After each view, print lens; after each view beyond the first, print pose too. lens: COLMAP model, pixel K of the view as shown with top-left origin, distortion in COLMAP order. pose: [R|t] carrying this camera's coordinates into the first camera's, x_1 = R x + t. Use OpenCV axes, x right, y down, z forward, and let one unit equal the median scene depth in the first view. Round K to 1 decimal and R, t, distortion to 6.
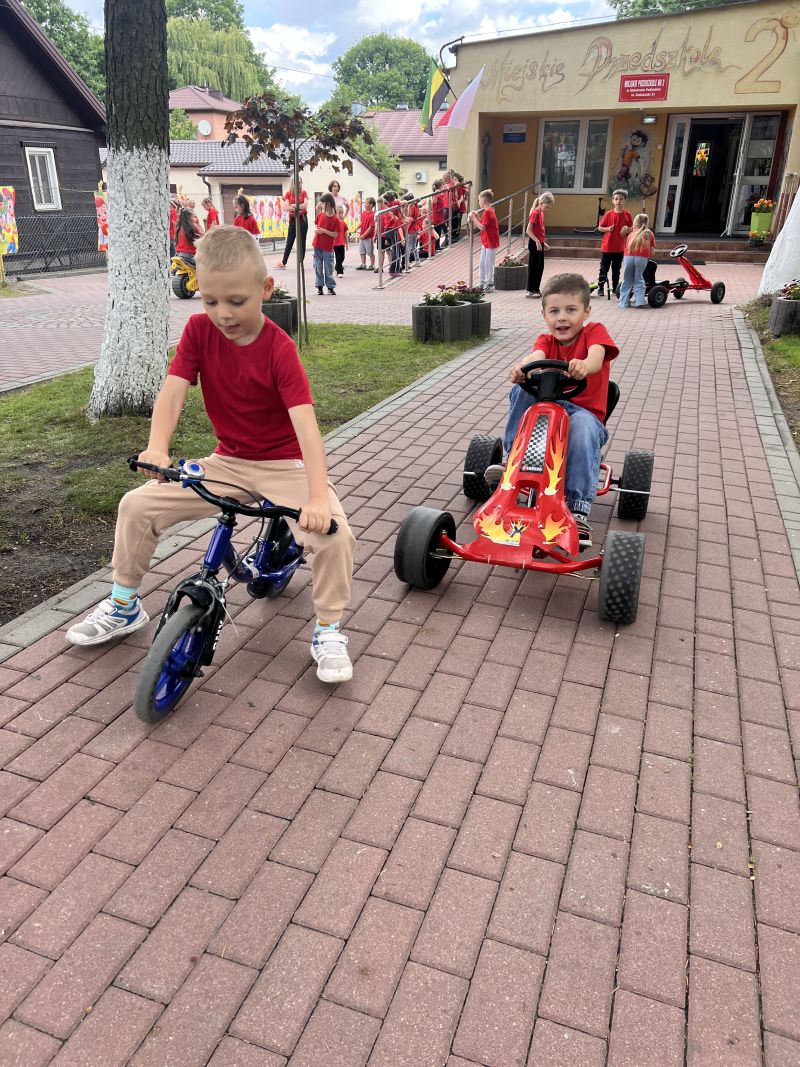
lens RADIAL K [[780.3, 0, 394.3], [0, 780.3, 537.4], [0, 0, 1]] dist [0.055548, -0.055251]
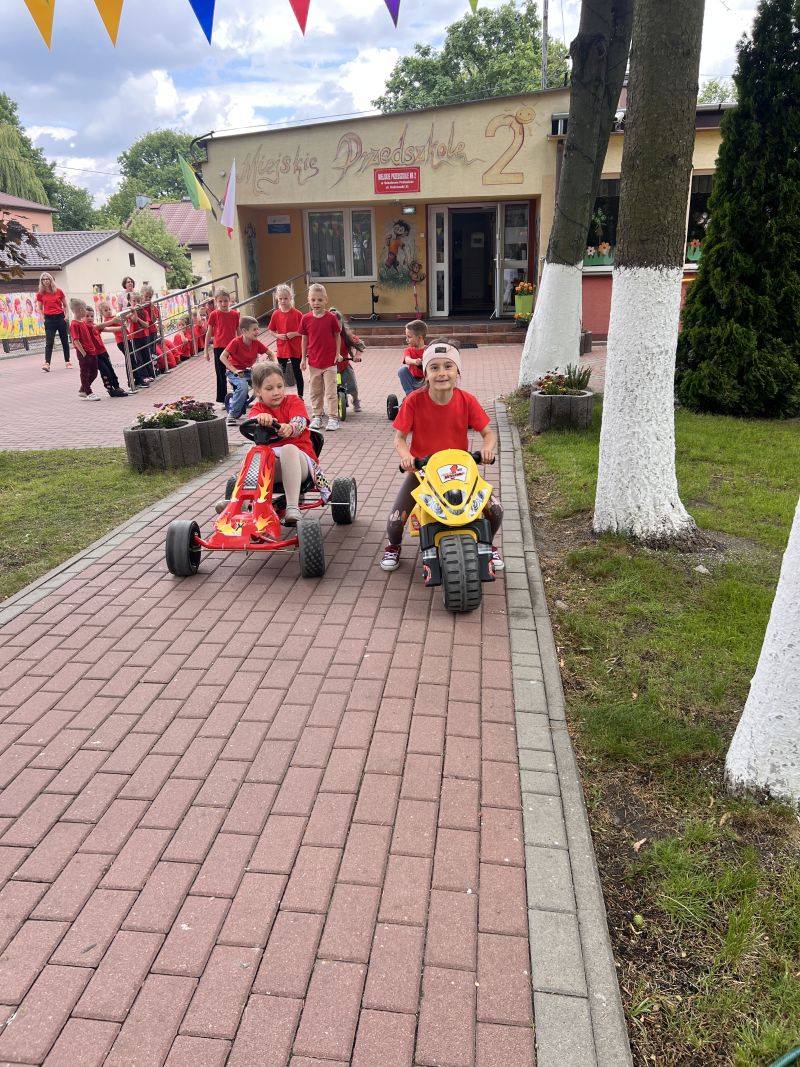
lens RADIAL K [[780.3, 0, 385.6], [0, 780.3, 527.7], [0, 0, 1]] dist [0.050085, -0.058170]
pose [[0.975270, -0.096811, 0.198684, 0.057864], [0.116322, 0.989218, -0.088974, -0.041786], [-0.187928, 0.109885, 0.976017, 0.070813]]
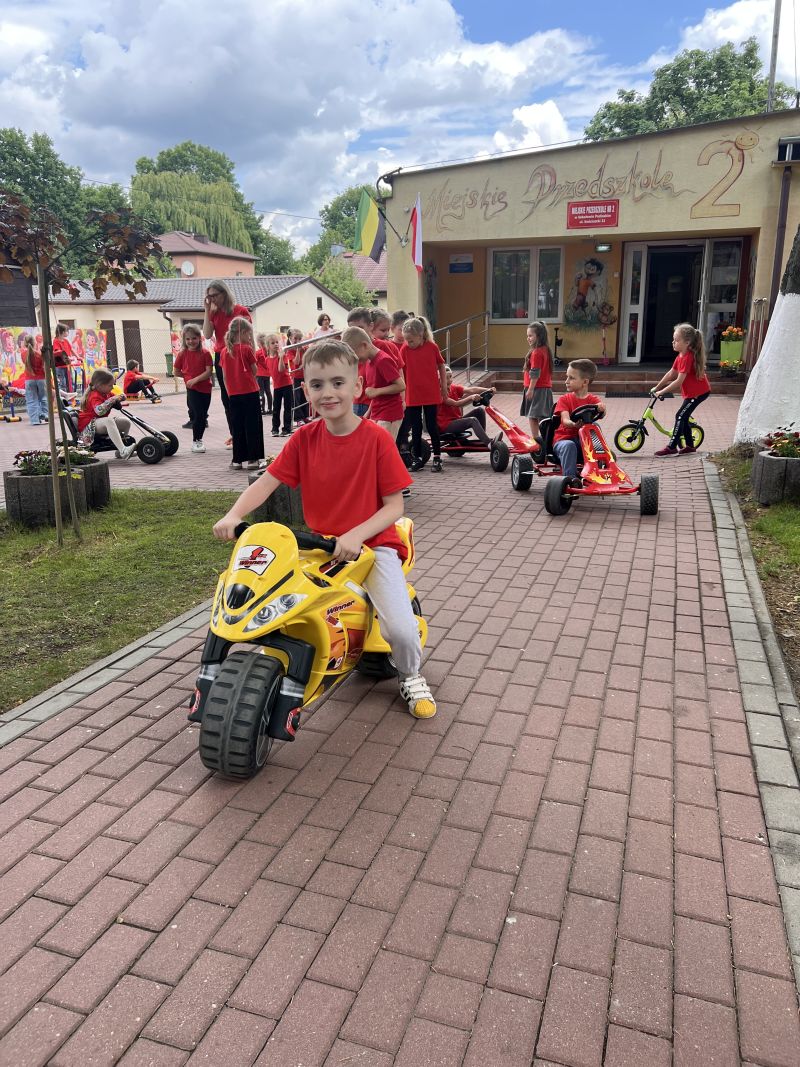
lens RADIAL K [[781.3, 0, 403.2], [0, 781.3, 527.3], [0, 0, 1]] dist [0.029986, -0.029559]
pose [[0.999755, -0.017162, 0.013955, 0.073796], [0.019168, 0.987034, -0.159362, -0.064983], [-0.011039, 0.159590, 0.987122, 0.152808]]
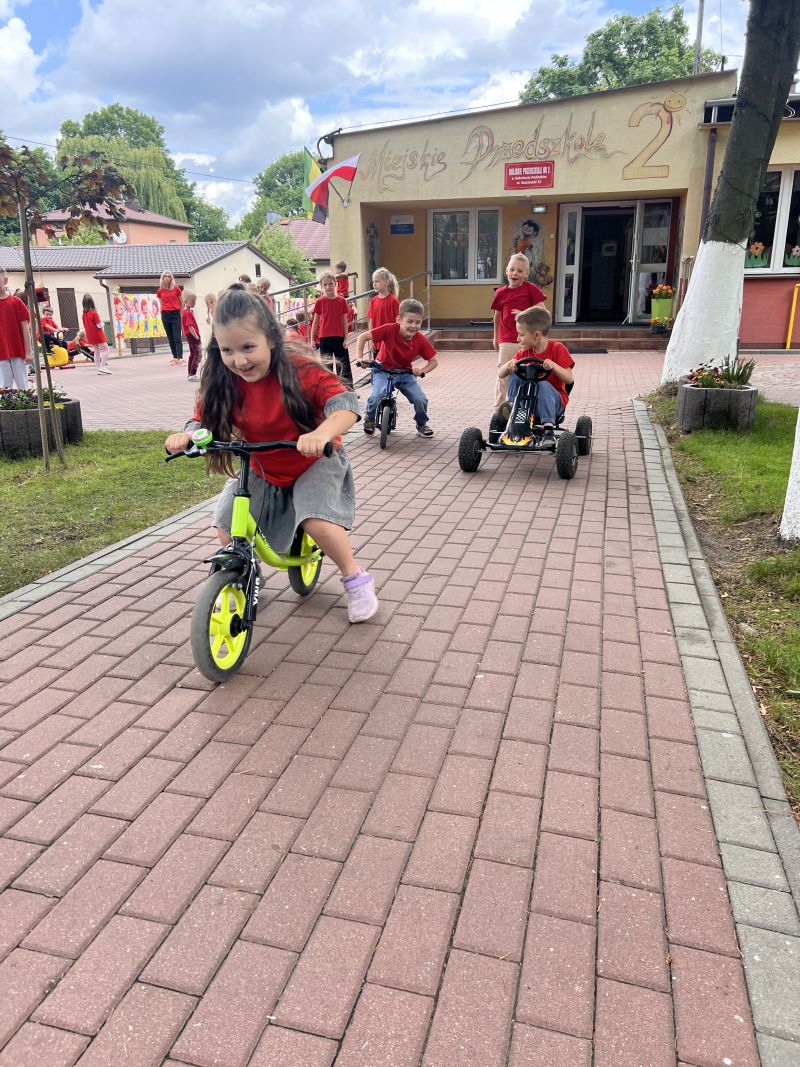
lens RADIAL K [[780.3, 0, 385.6], [0, 780.3, 527.7], [0, 0, 1]] dist [0.050085, -0.058170]
pose [[0.997112, -0.038069, 0.065715, 0.063711], [0.046042, 0.991160, -0.124427, -0.037726], [-0.060397, 0.127094, 0.990050, 0.124473]]
